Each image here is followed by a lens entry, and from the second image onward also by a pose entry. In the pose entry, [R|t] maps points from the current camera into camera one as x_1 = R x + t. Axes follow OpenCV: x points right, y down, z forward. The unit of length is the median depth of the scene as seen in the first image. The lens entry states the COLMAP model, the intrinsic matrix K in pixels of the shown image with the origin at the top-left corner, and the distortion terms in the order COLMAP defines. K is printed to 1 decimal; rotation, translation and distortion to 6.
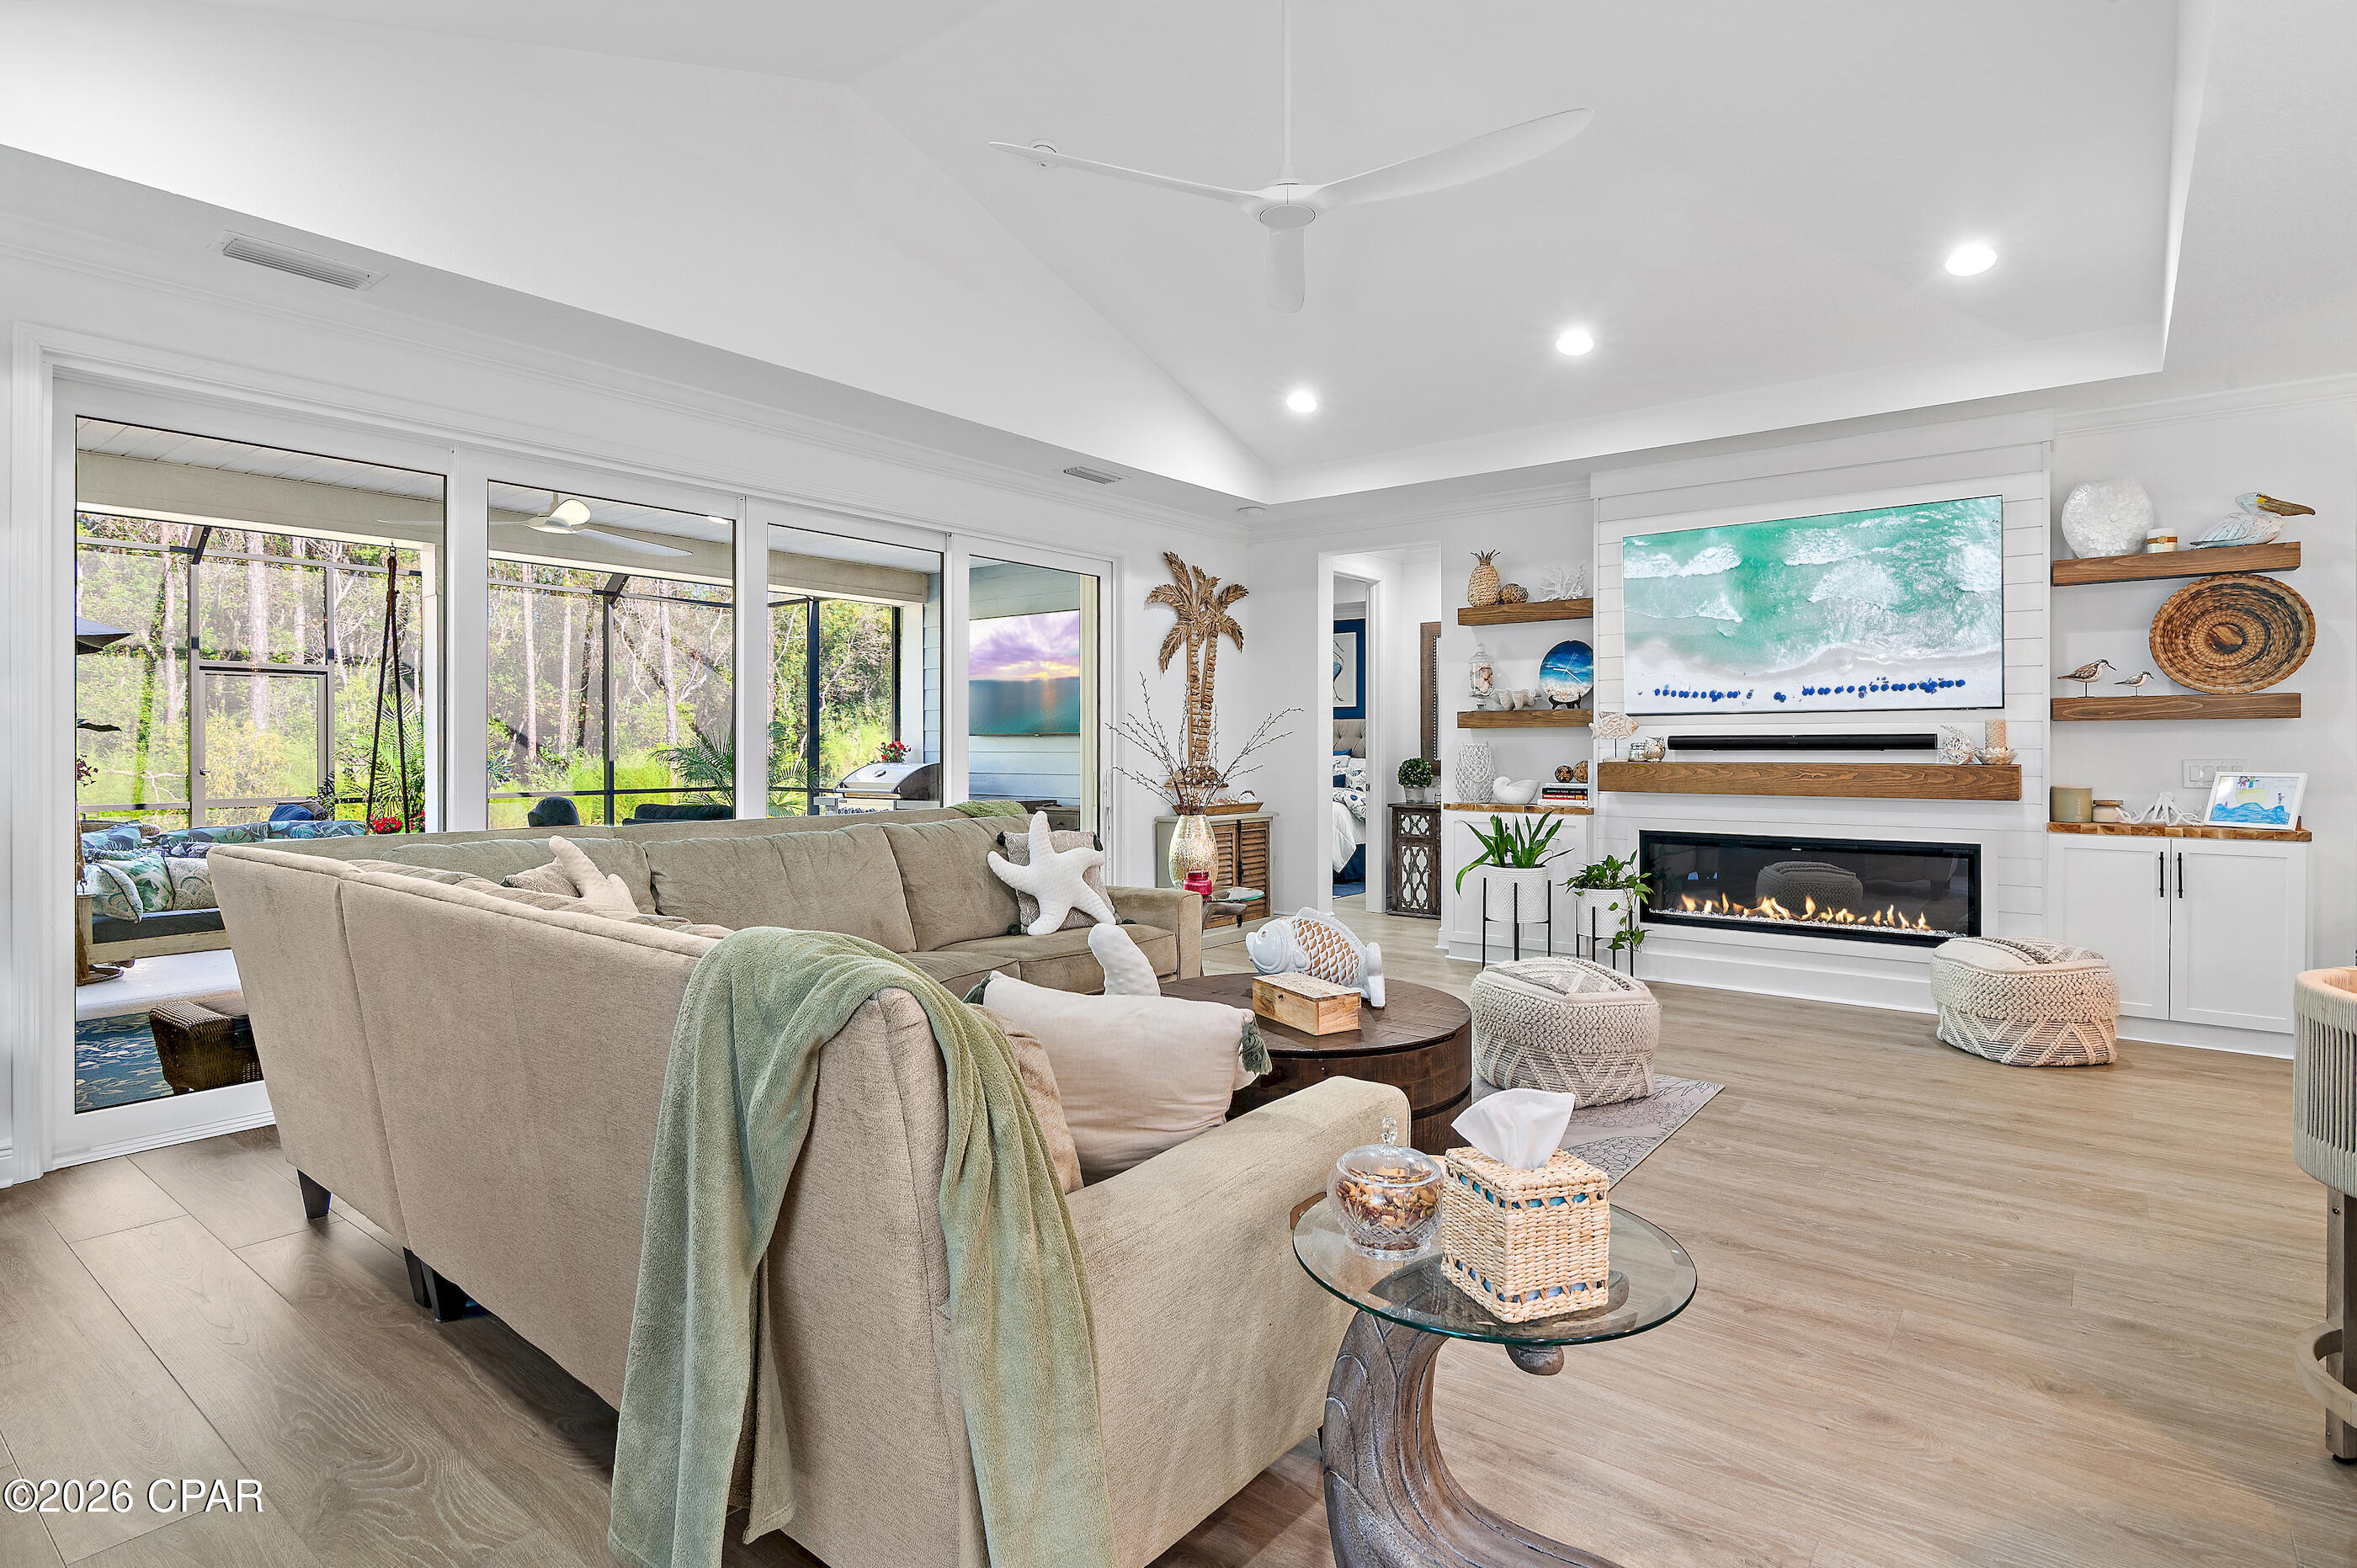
lens RADIAL K [[1162.1, 0, 1247.4], [0, 1162.1, 731.9], [0, 0, 1]] dist [0.010585, -0.000633]
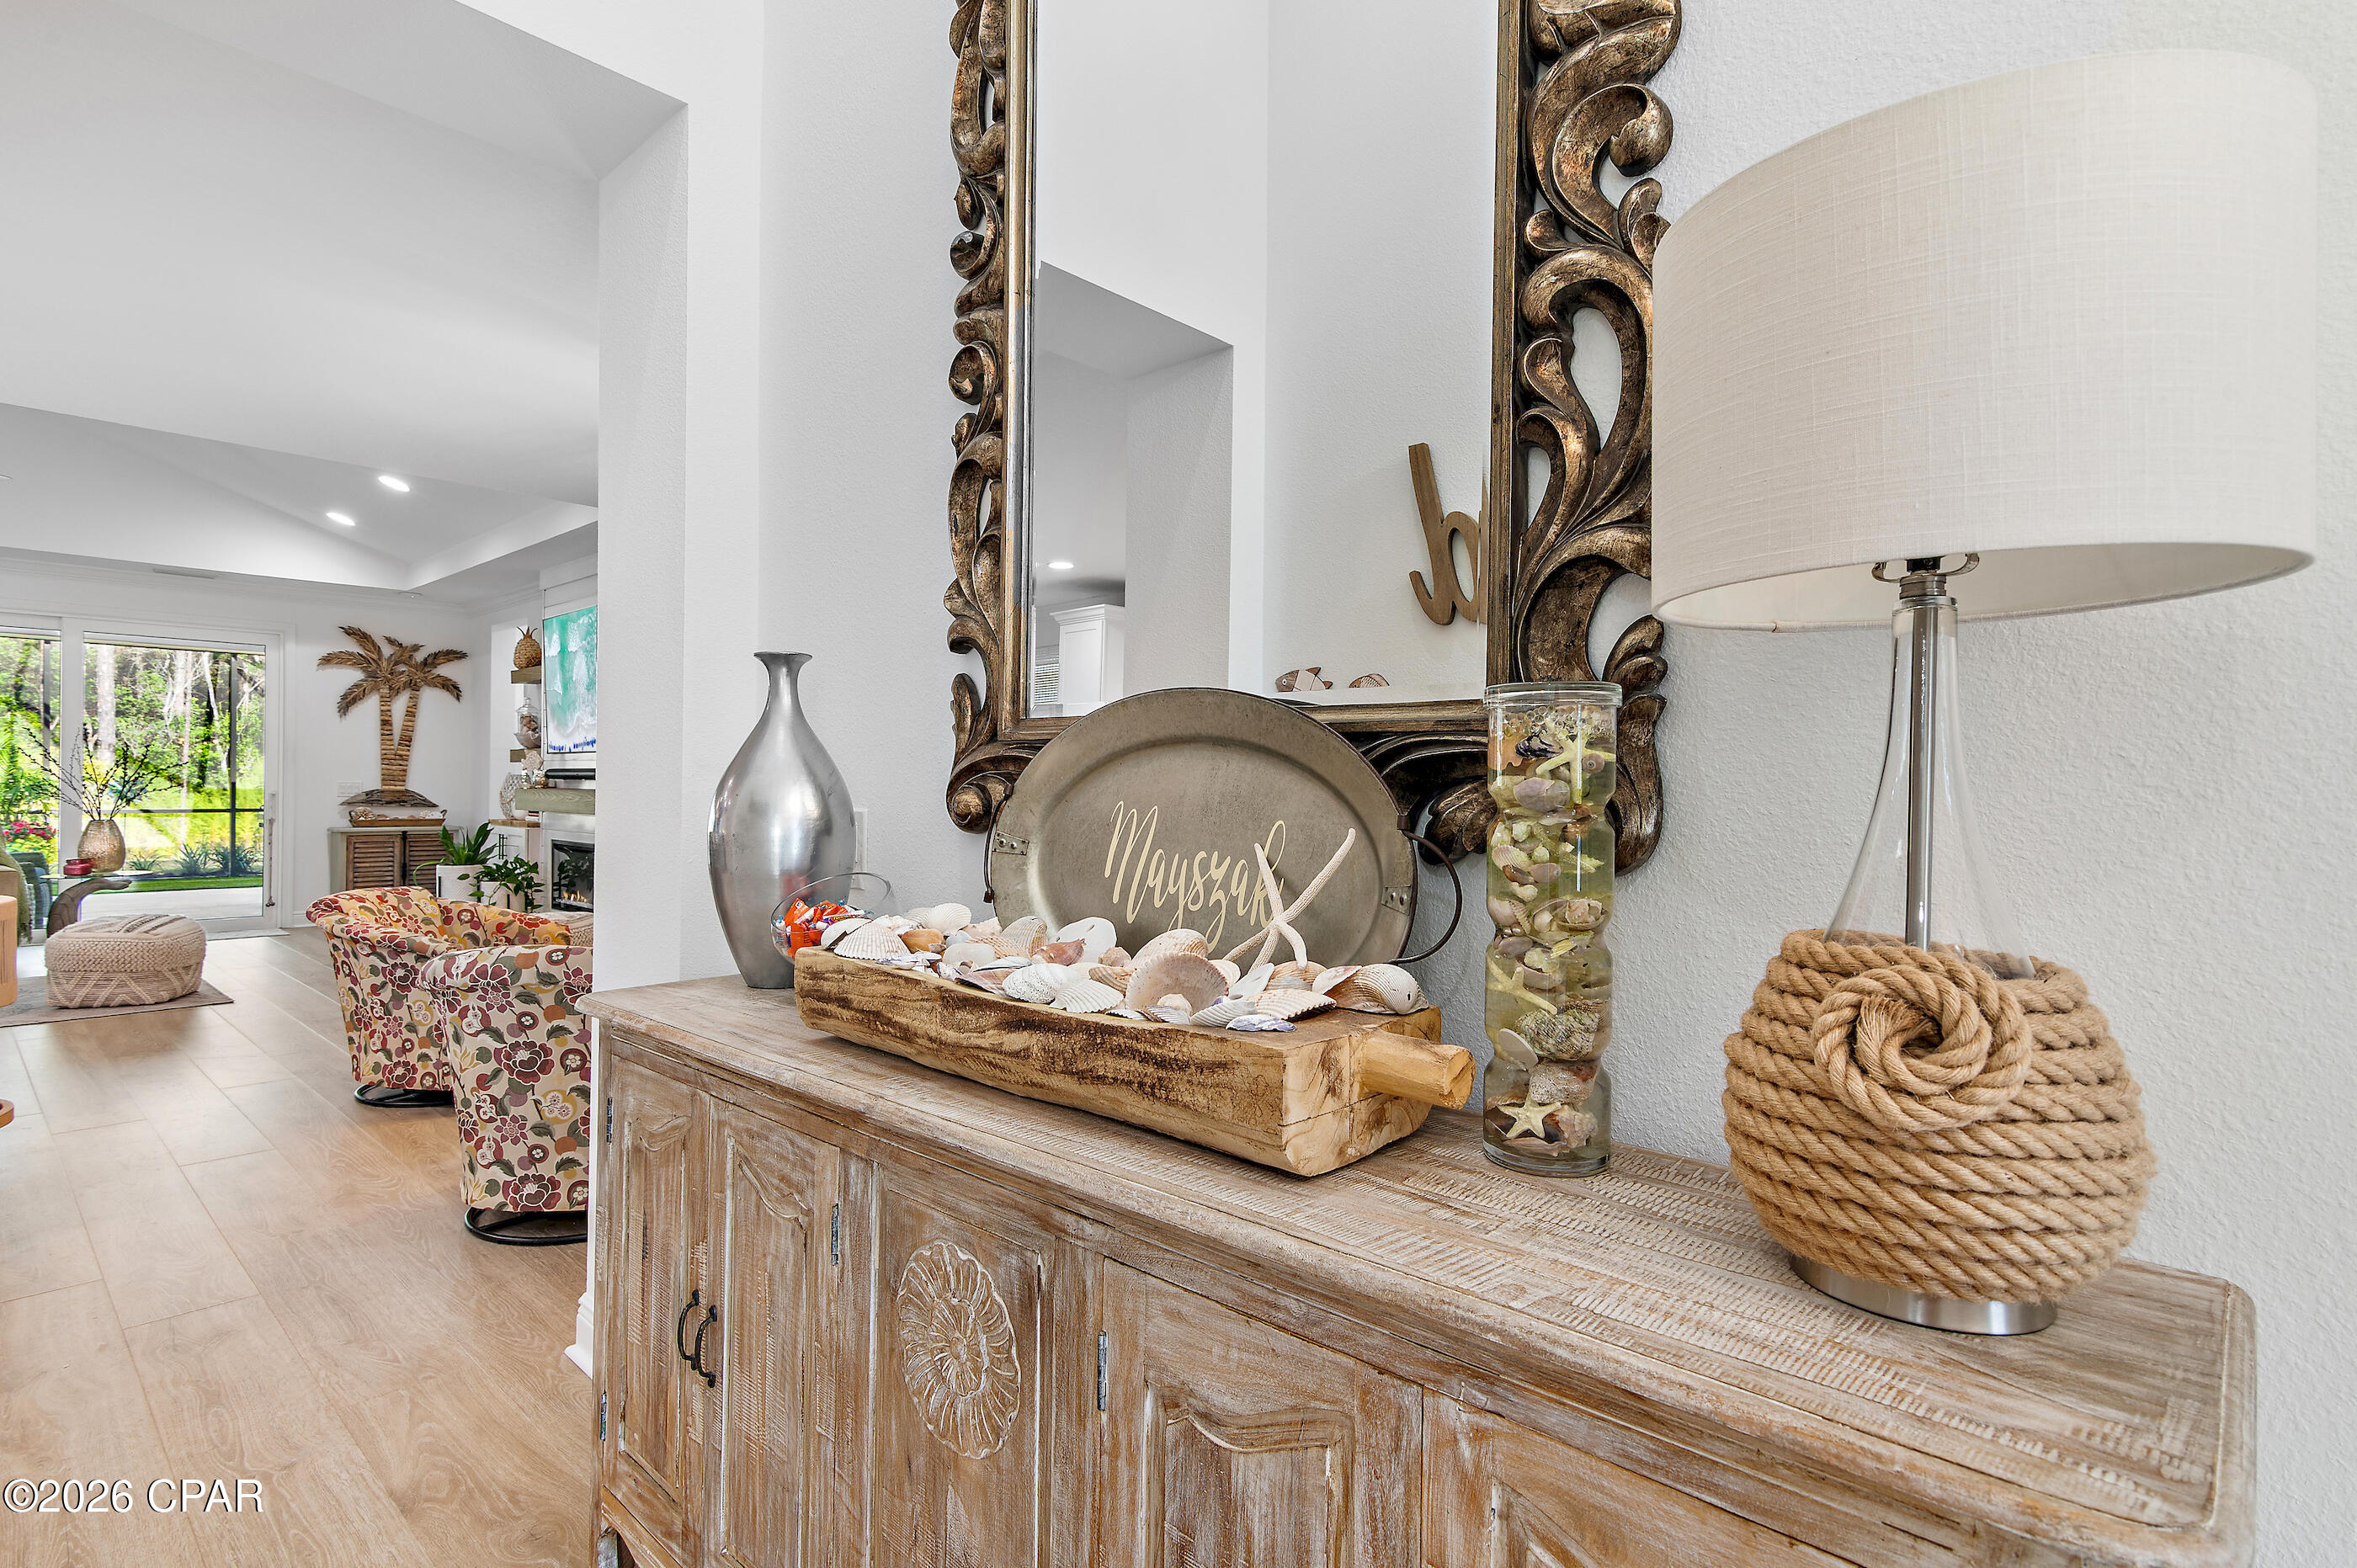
lens RADIAL K [[1162.1, 0, 1181.0], [0, 1162.1, 788.2], [0, 0, 1]] dist [0.010585, -0.000633]
pose [[0.994115, 0.010751, -0.107792, 1.281469], [-0.009077, 0.999831, 0.016008, -0.001355], [0.107946, -0.014935, 0.994045, -0.275184]]
